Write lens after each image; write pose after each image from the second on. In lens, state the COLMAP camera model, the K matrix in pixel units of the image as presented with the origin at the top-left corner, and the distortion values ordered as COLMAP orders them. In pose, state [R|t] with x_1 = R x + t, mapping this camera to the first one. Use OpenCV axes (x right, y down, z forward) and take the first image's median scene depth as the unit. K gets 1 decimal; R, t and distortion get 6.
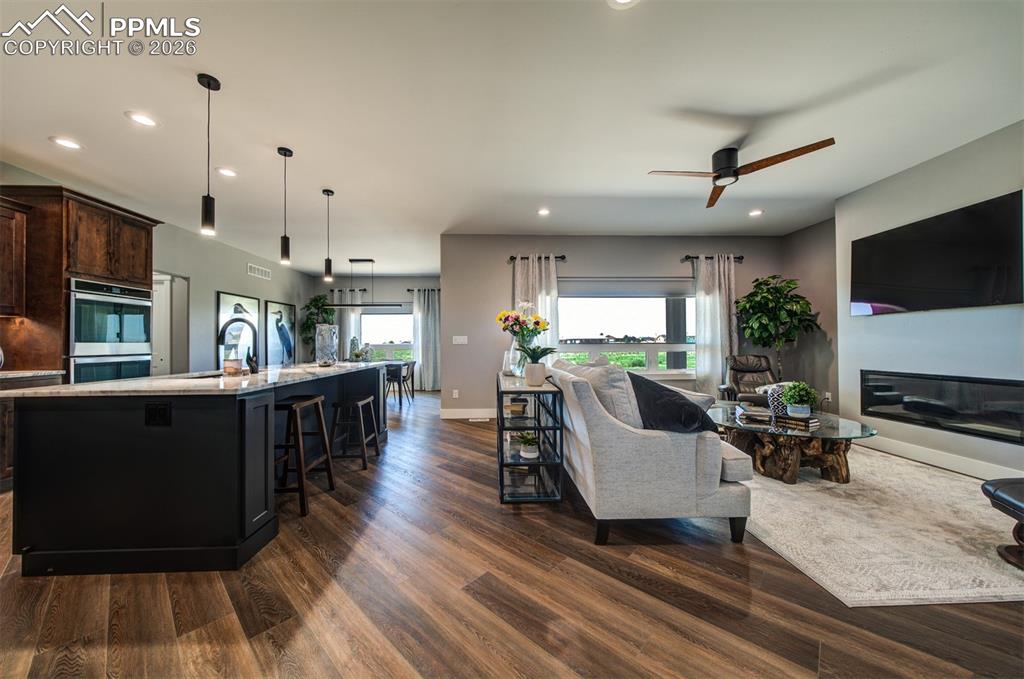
lens RADIAL K [[353.1, 0, 528.8], [0, 353.1, 341.9], [0, 0, 1]] dist [-0.001634, 0.000410]
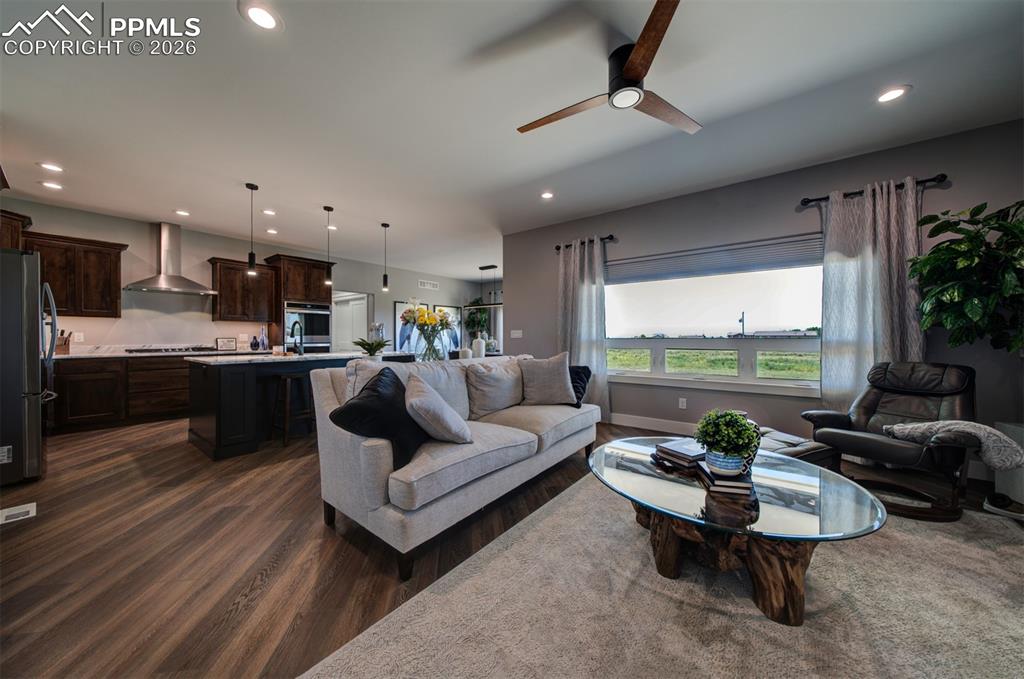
lens RADIAL K [[353.1, 0, 525.8], [0, 353.1, 342.4], [0, 0, 1]] dist [-0.001634, 0.000410]
pose [[0.766087, 0.015415, -0.642552, 0.800637], [-0.002701, 0.999781, 0.020764, -0.003981], [0.642731, -0.014171, 0.765961, 0.335055]]
